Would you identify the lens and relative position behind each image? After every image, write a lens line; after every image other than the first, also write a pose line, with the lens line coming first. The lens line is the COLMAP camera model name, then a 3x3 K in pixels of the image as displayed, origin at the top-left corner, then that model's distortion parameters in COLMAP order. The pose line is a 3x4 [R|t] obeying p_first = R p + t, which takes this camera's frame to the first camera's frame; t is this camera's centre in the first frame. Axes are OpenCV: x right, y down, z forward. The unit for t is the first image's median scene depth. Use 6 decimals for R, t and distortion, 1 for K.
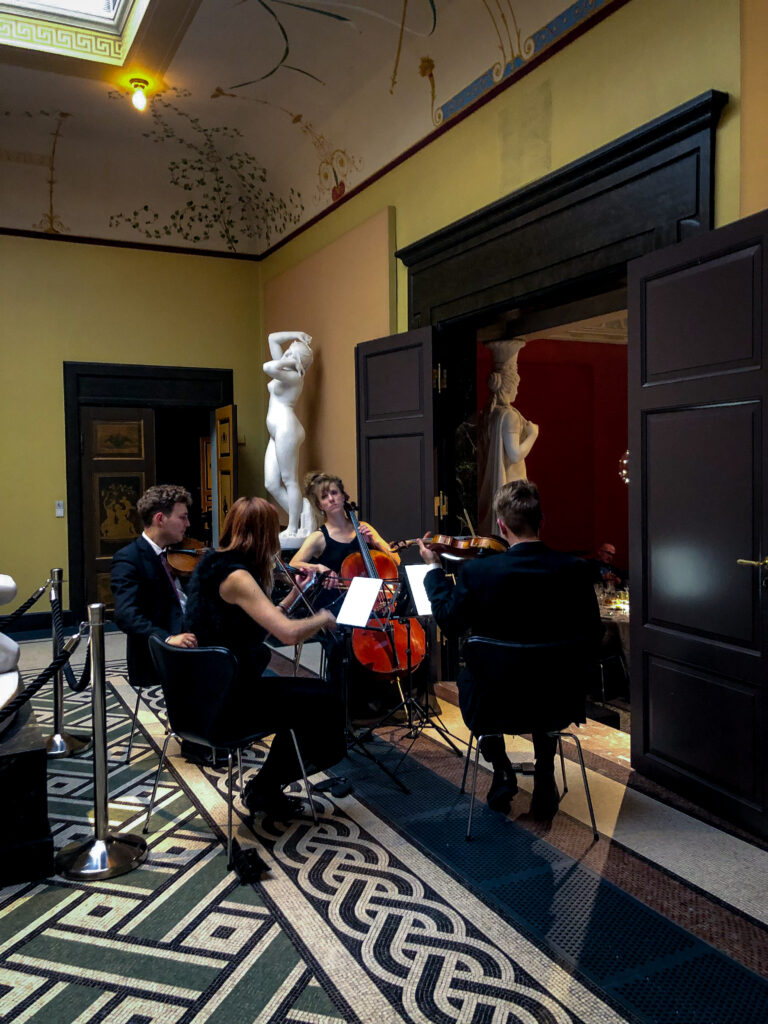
lens RADIAL K [[844.9, 0, 388.6], [0, 844.9, 505.1], [0, 0, 1]] dist [0.033045, -0.032385]
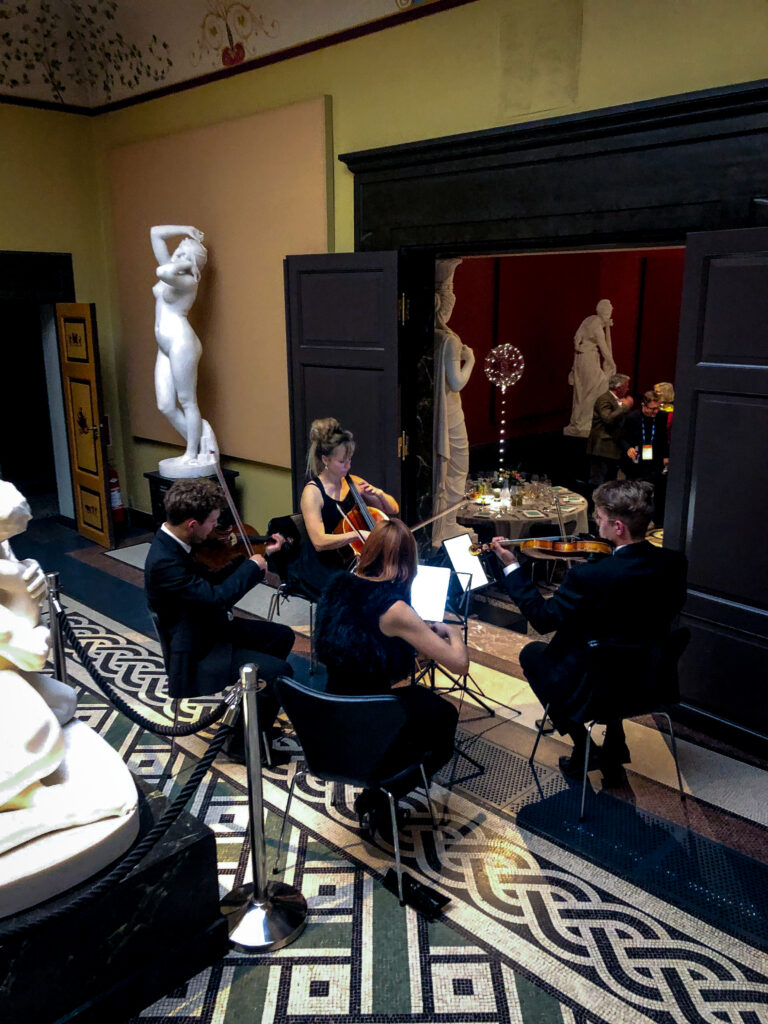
lens RADIAL K [[844.9, 0, 382.2], [0, 844.9, 522.9], [0, 0, 1]] dist [0.033045, -0.032385]
pose [[0.947977, -0.074994, 0.309380, -0.238135], [0.006446, 0.976178, 0.216875, -0.110054], [-0.318274, -0.203598, 0.925878, 0.087345]]
